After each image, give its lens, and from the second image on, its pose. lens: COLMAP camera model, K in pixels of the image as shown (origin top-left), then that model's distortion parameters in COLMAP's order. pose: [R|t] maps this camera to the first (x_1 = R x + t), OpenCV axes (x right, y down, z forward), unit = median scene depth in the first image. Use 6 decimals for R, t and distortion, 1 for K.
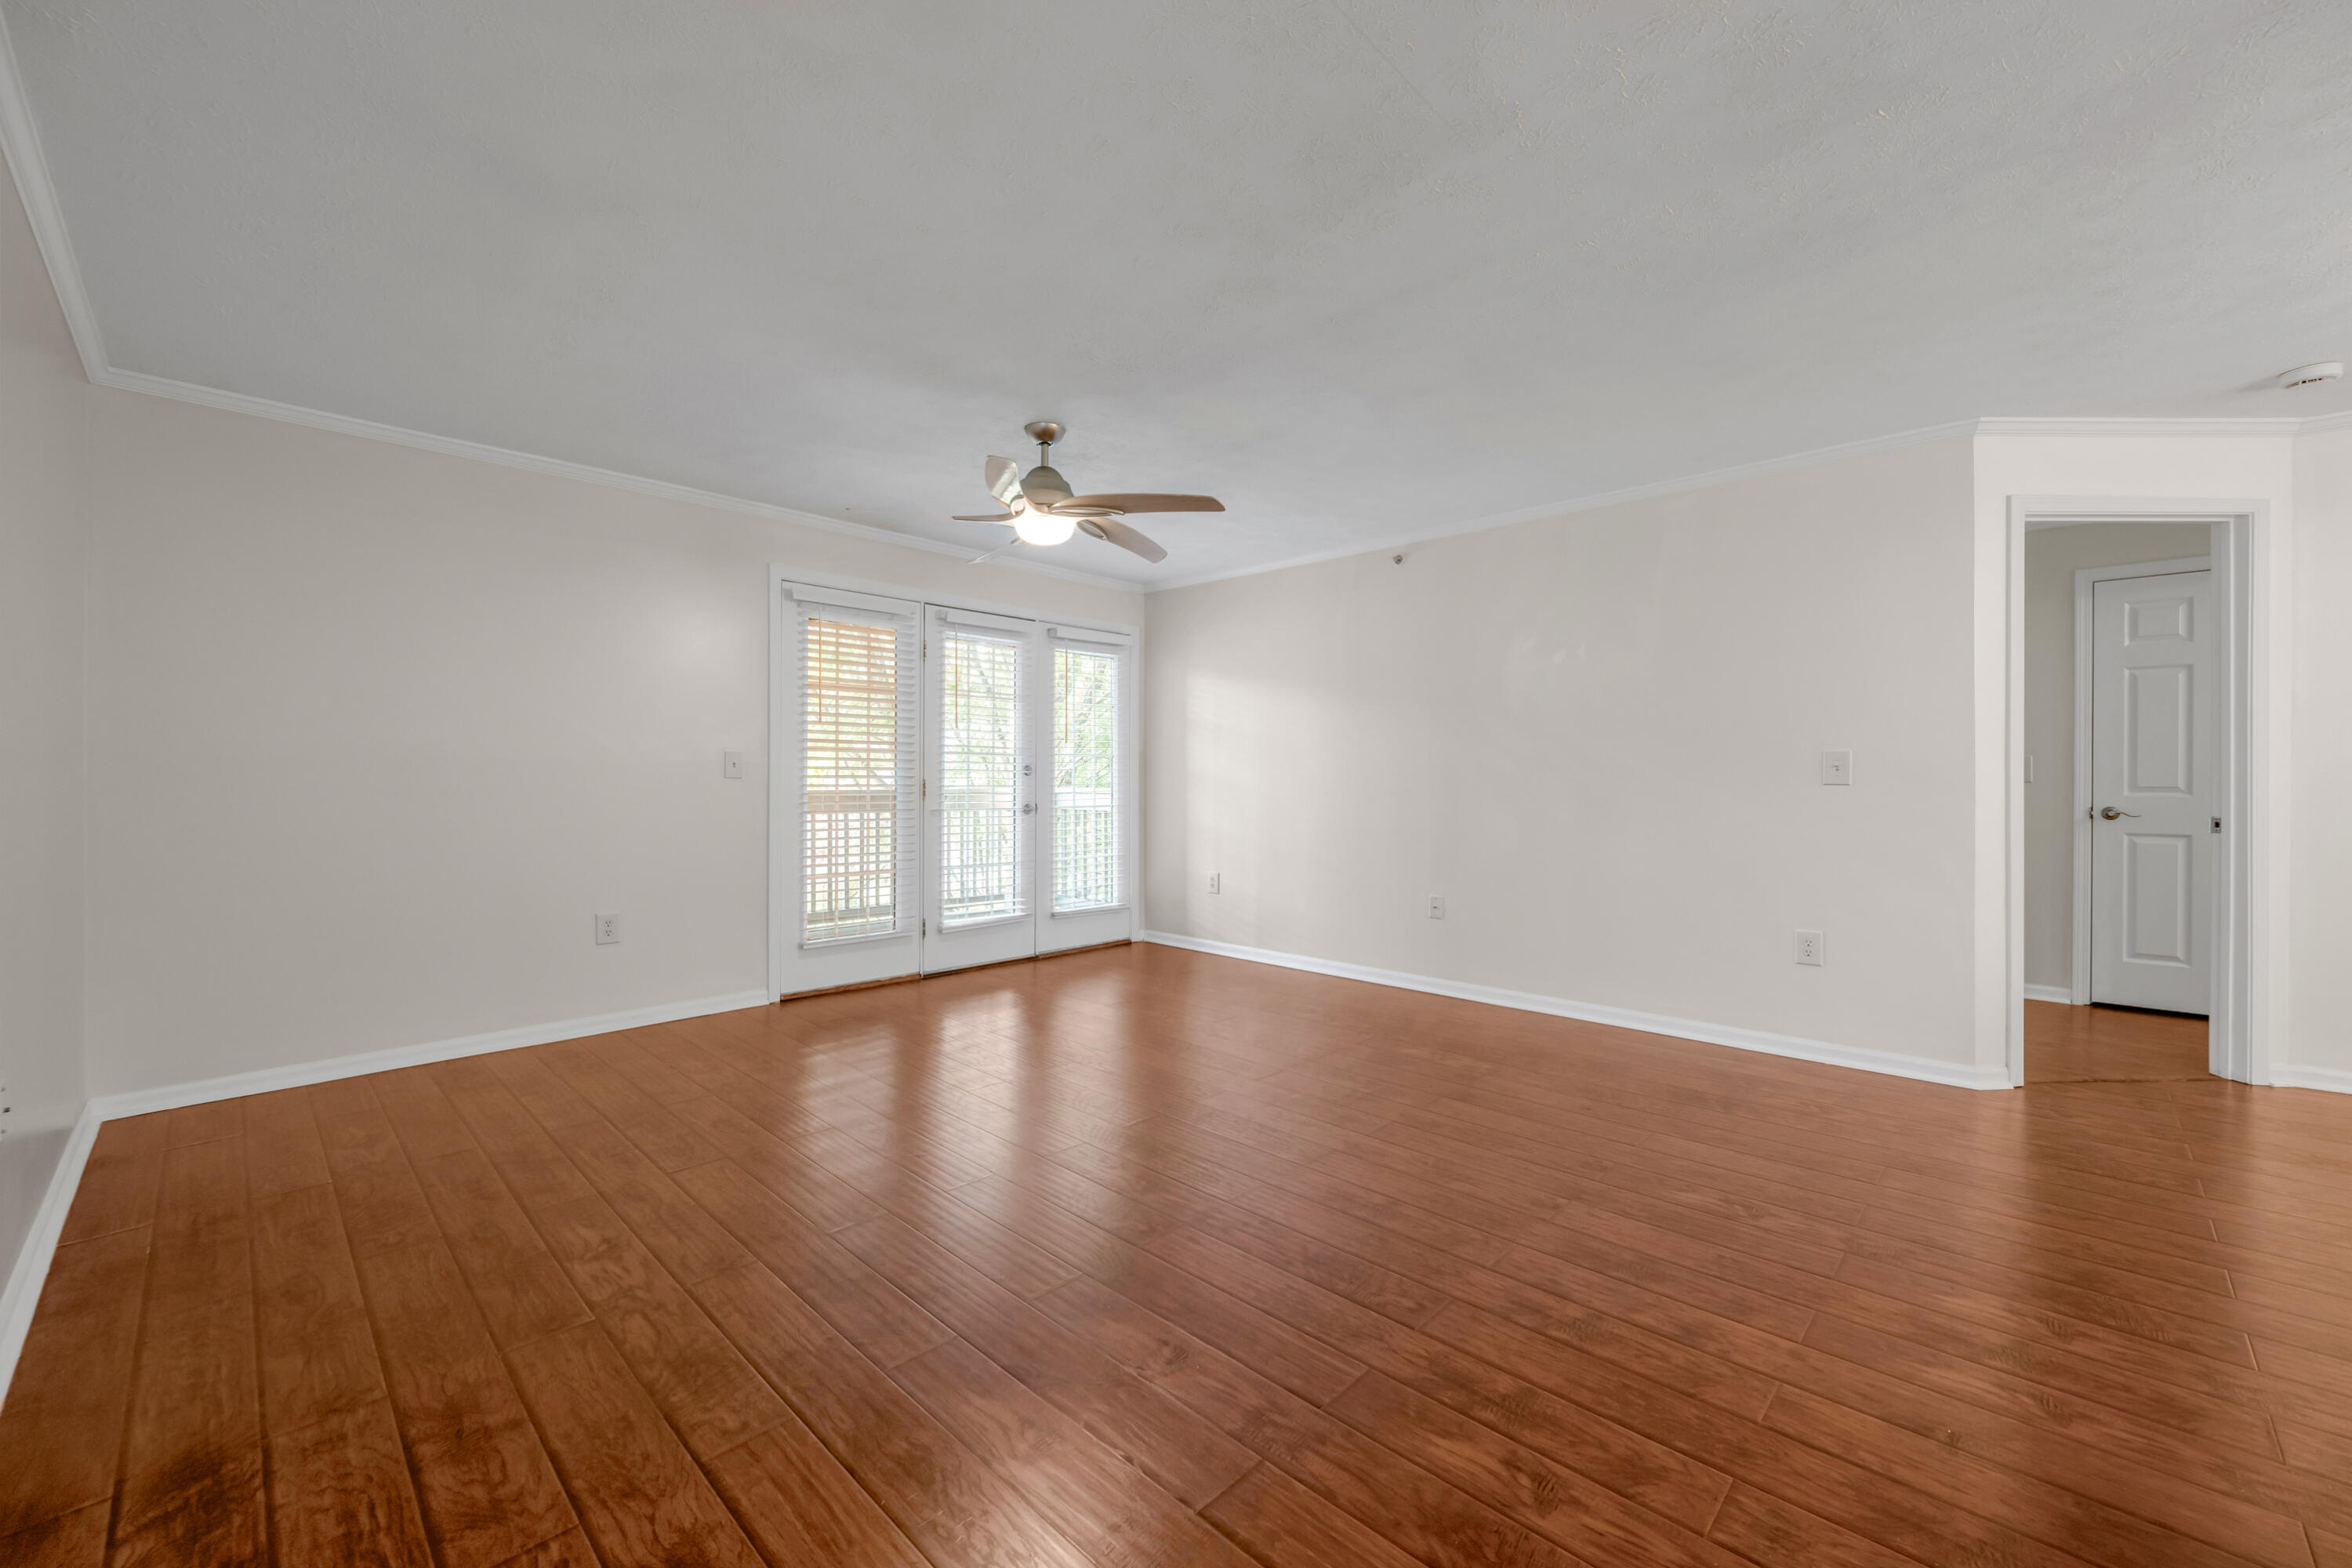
lens RADIAL K [[920.8, 0, 1179.9], [0, 920.8, 763.1], [0, 0, 1]] dist [-0.001707, -0.000143]
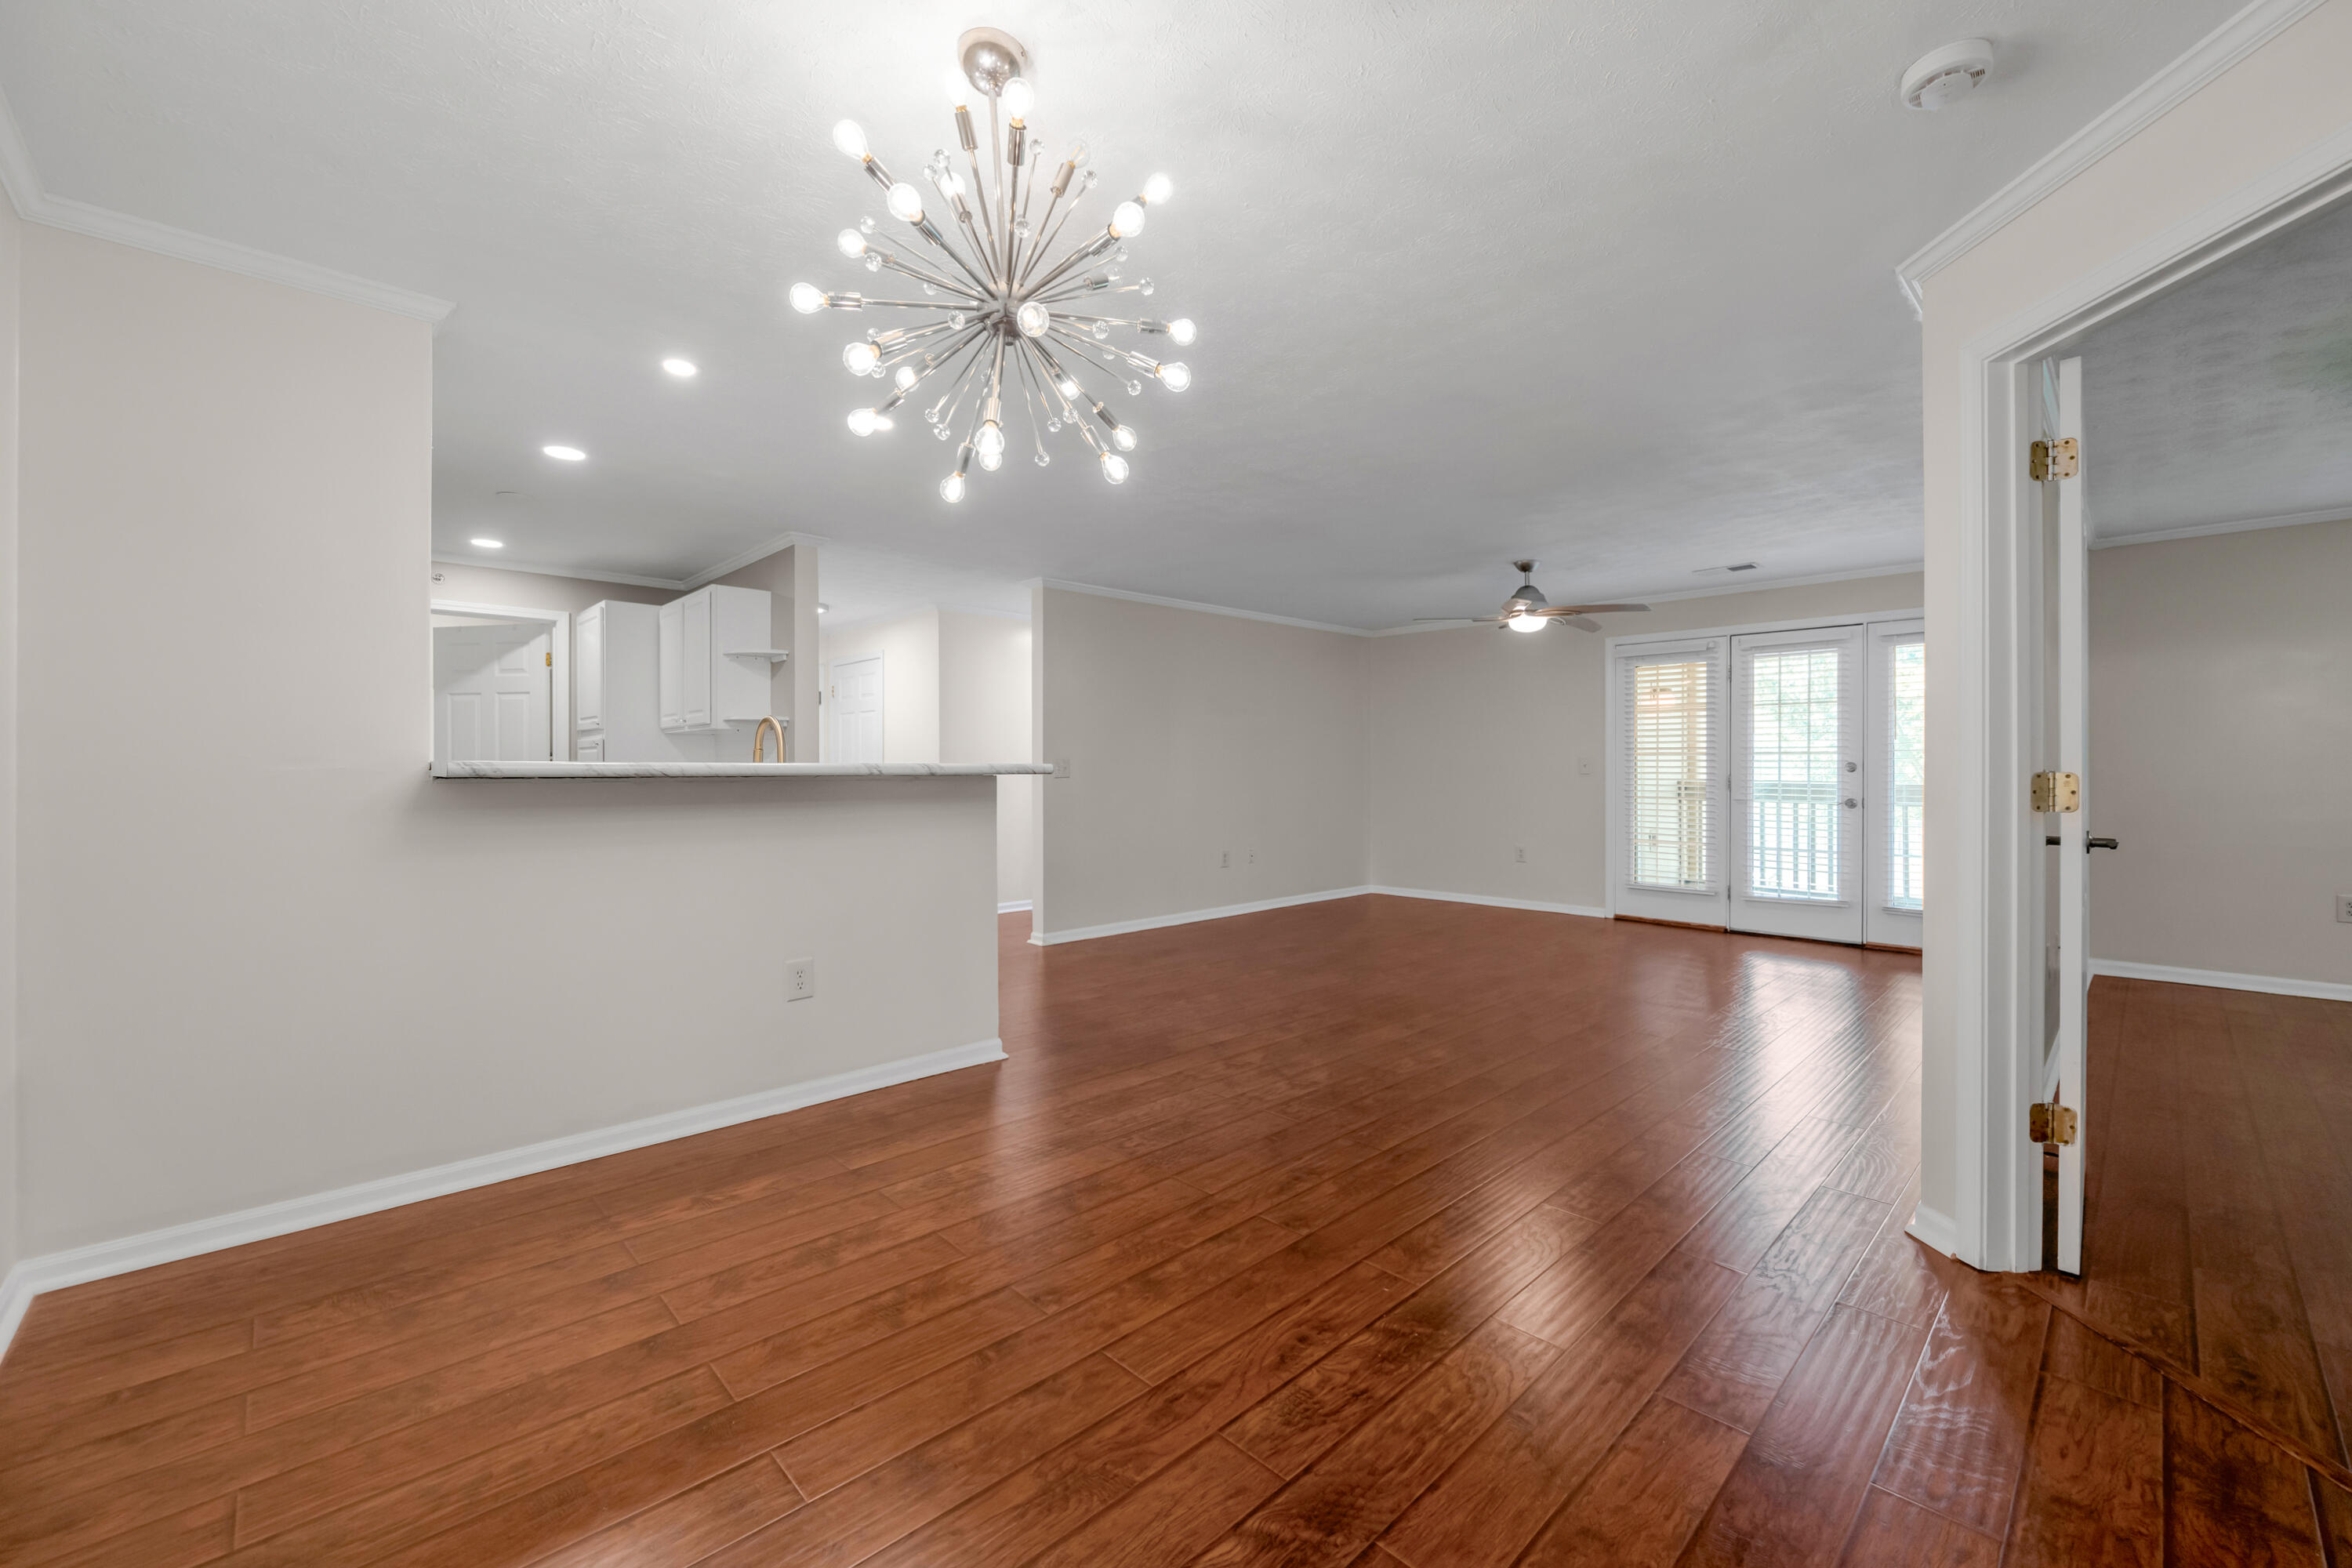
lens RADIAL K [[936.4, 0, 1176.9], [0, 936.4, 778.8], [0, 0, 1]] dist [-0.002668, -0.000258]
pose [[-0.049020, 0.004298, -0.998789, 0.941584], [0.017236, 0.999845, 0.003457, 0.003956], [0.998649, -0.017046, -0.049087, 0.273985]]
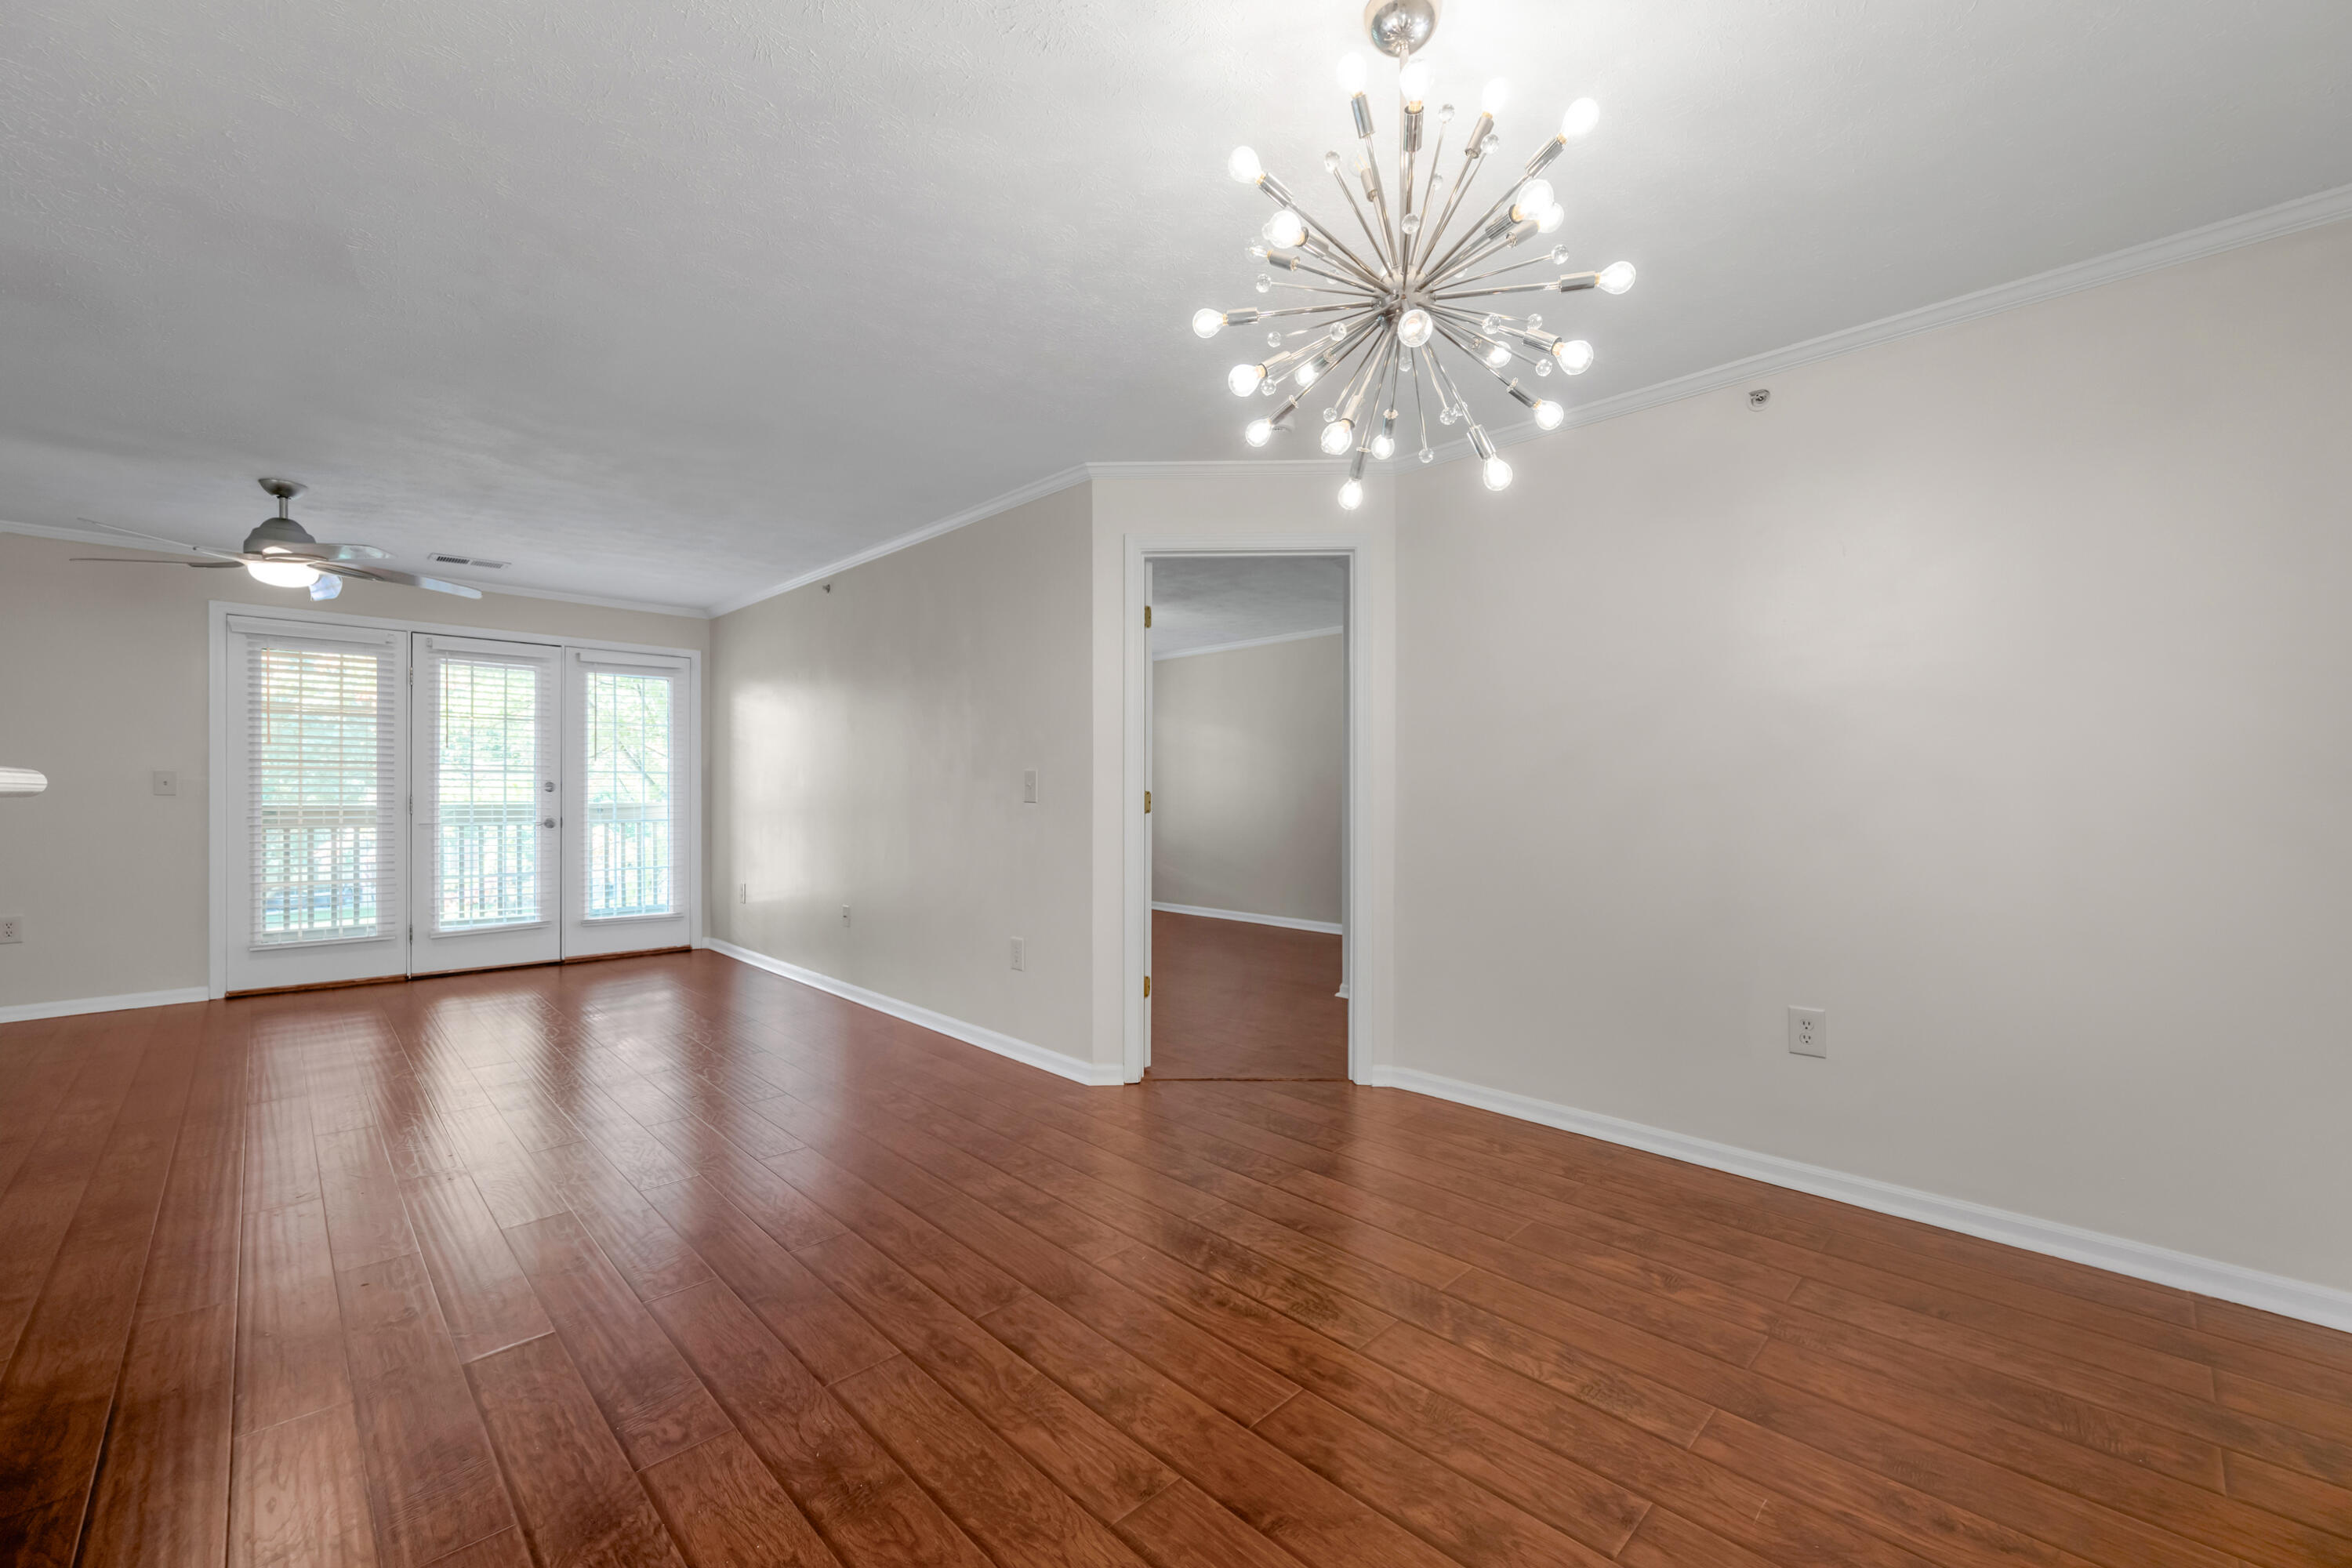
lens RADIAL K [[953.9, 0, 1177.7], [0, 953.9, 799.8], [0, 0, 1]] dist [0.003491, 0.000243]
pose [[0.999628, -0.001267, -0.027254, 0.588117], [0.001936, 0.999697, 0.024547, -0.003321], [0.027214, -0.024590, 0.999327, -0.086943]]
